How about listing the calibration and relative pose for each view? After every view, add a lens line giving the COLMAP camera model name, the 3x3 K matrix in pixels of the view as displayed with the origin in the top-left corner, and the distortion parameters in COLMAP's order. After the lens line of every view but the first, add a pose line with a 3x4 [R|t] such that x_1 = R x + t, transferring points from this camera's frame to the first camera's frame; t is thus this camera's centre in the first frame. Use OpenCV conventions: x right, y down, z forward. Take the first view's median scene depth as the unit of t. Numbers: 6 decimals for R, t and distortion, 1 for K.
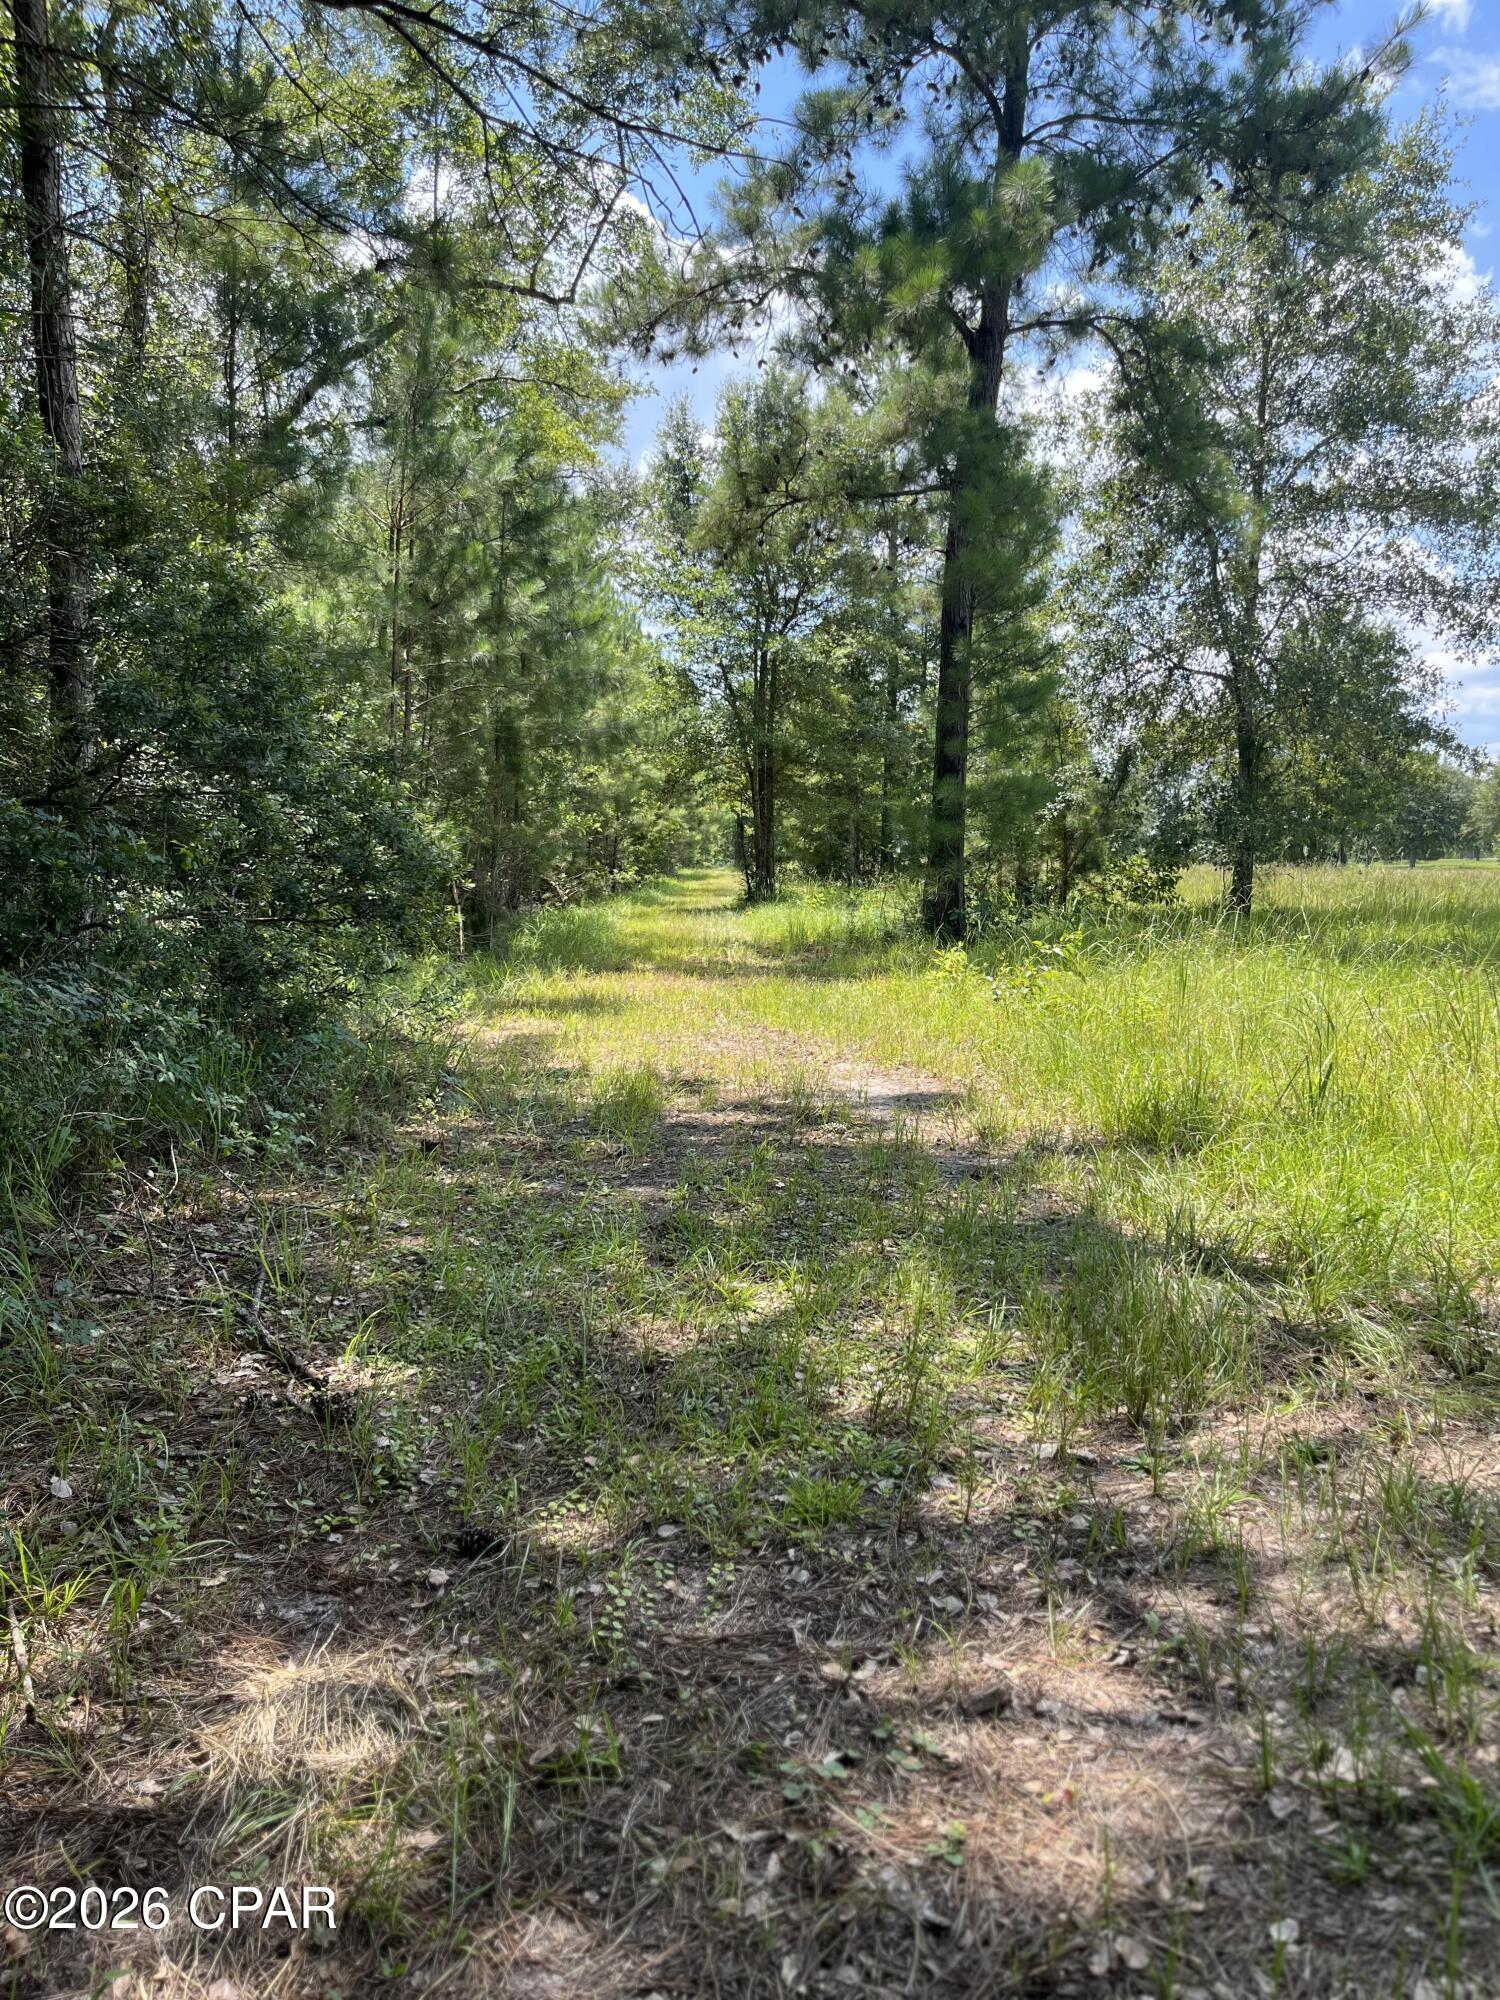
lens RADIAL K [[1530.4, 0, 750.0], [0, 1530.4, 1000.0], [0, 0, 1]] dist [0.078557, -0.152120]
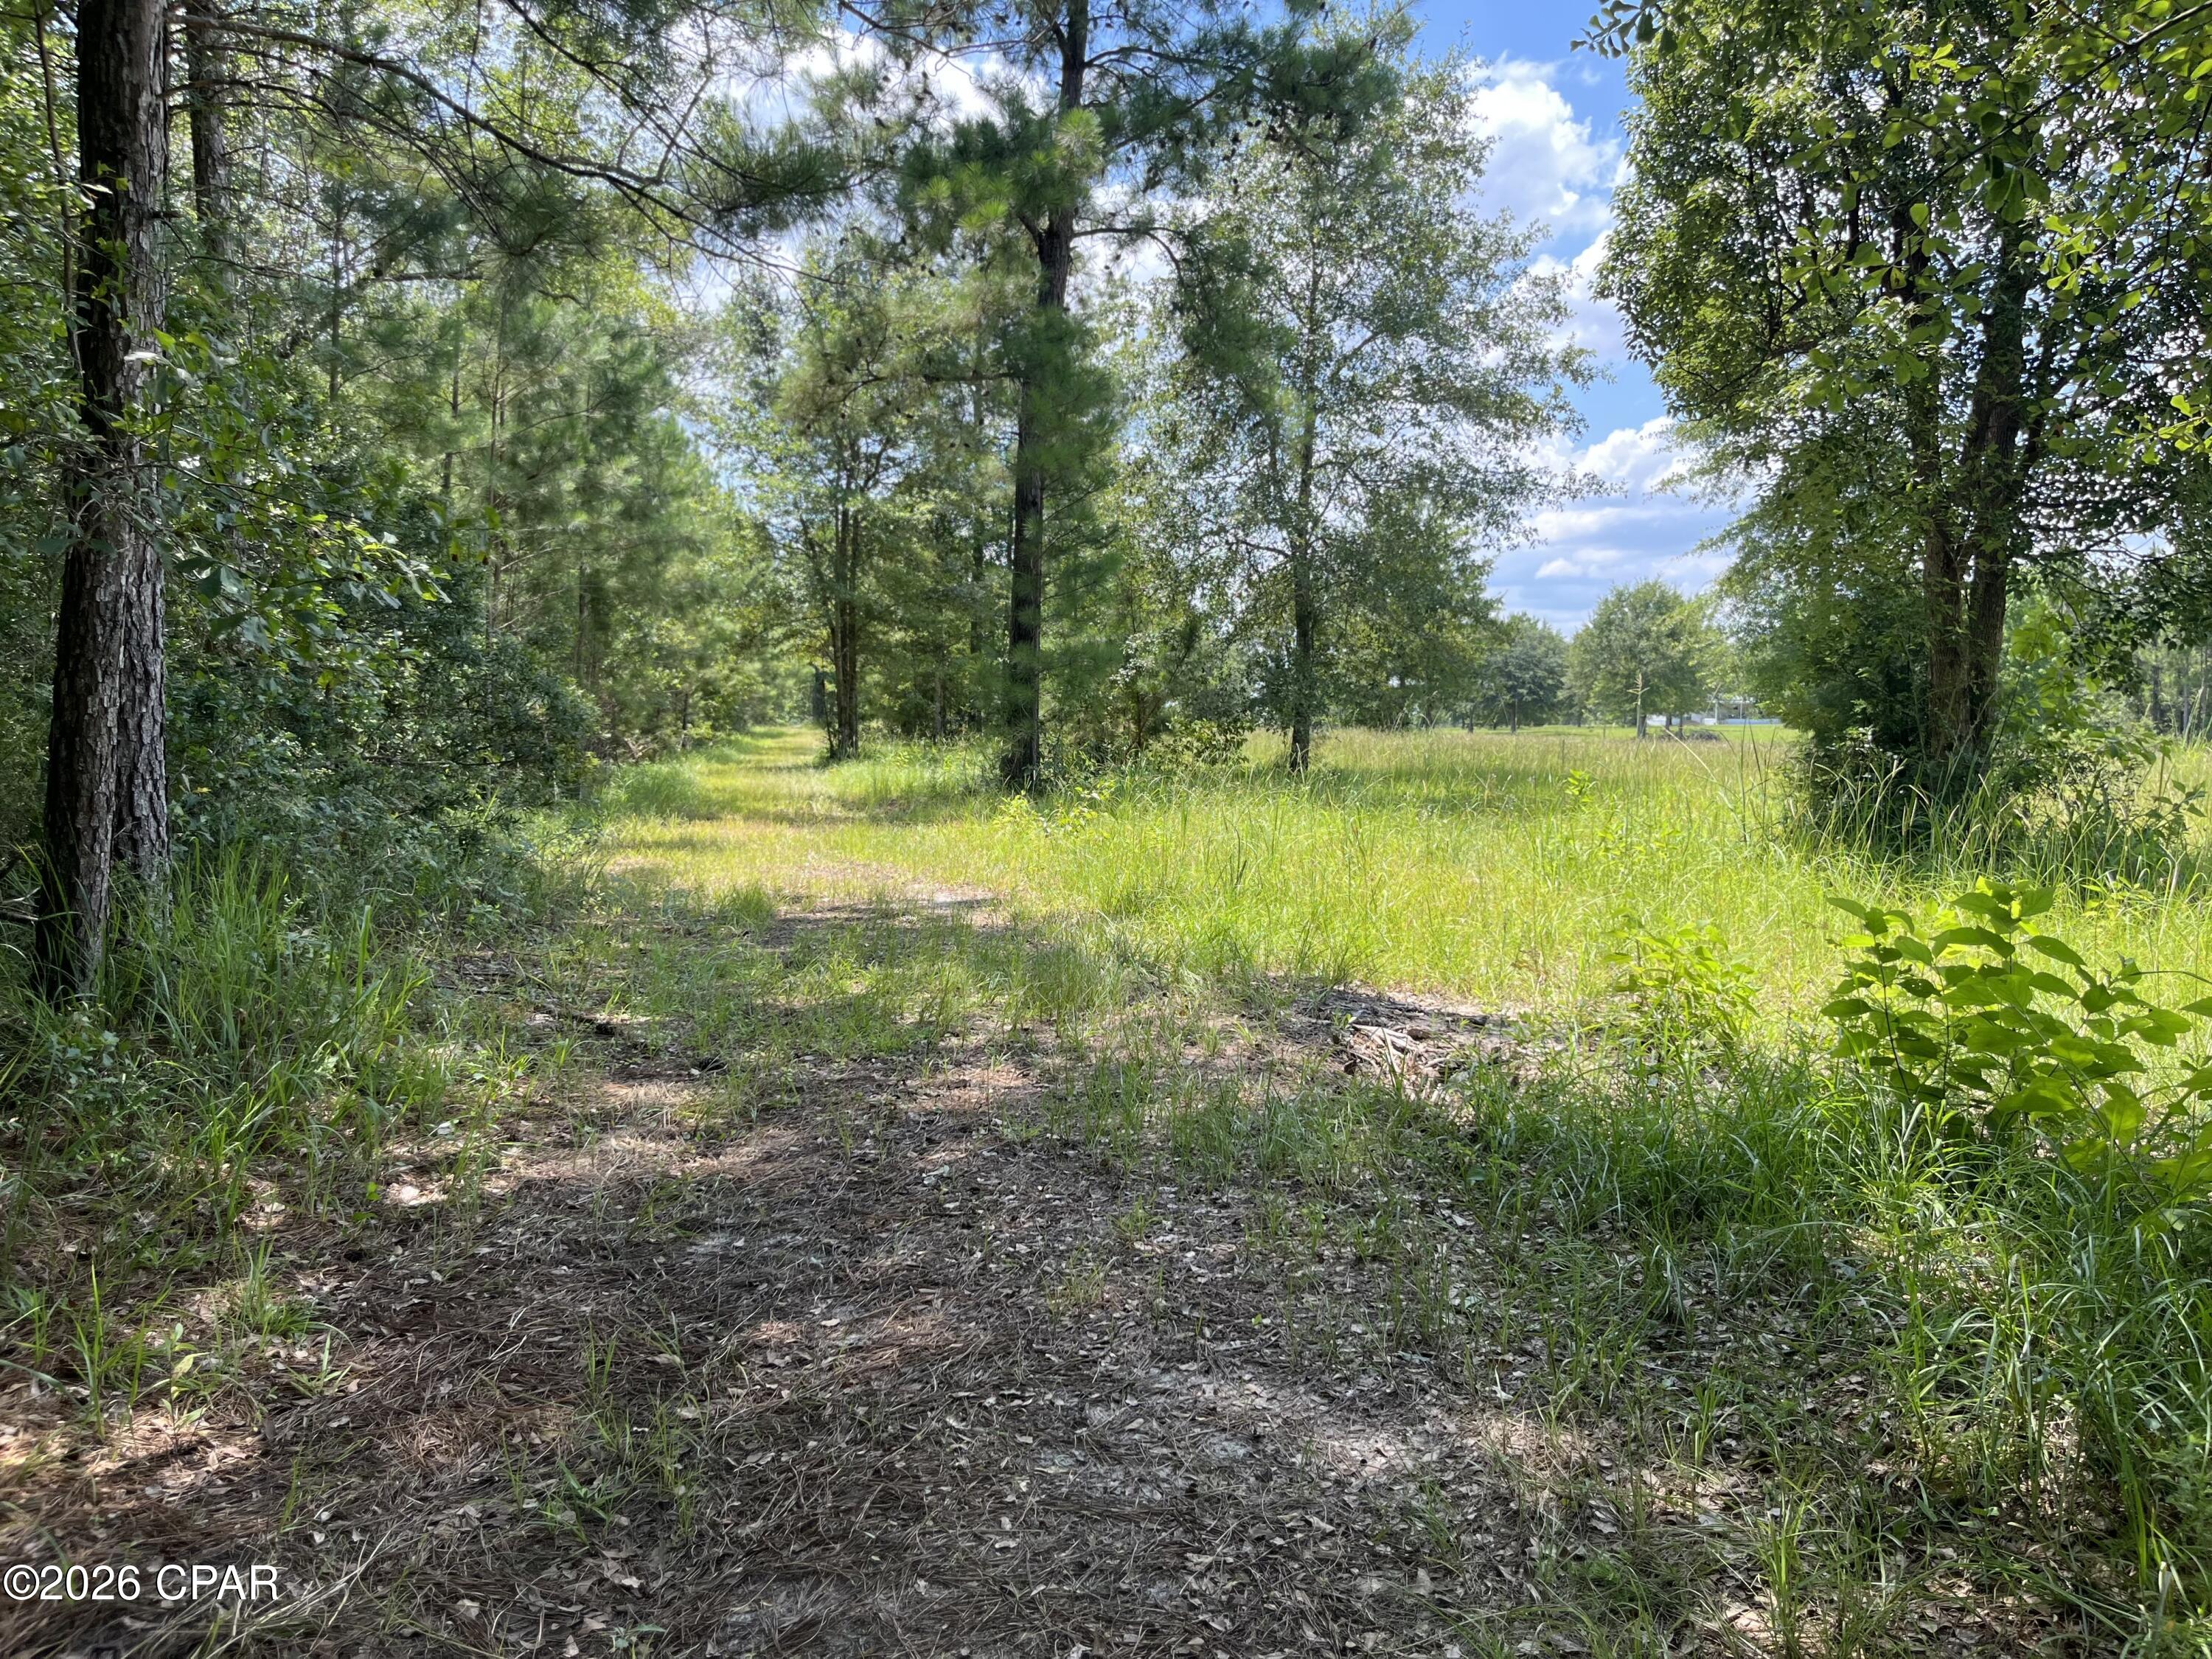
lens RADIAL K [[1692.7, 0, 1159.1], [0, 1692.7, 838.9], [0, 0, 1]] dist [0.078557, -0.152120]
pose [[0.981496, -0.001876, 0.191474, -0.003840], [0.005858, 0.999778, -0.020234, 0.013682], [-0.191394, 0.020981, 0.981289, -0.151742]]
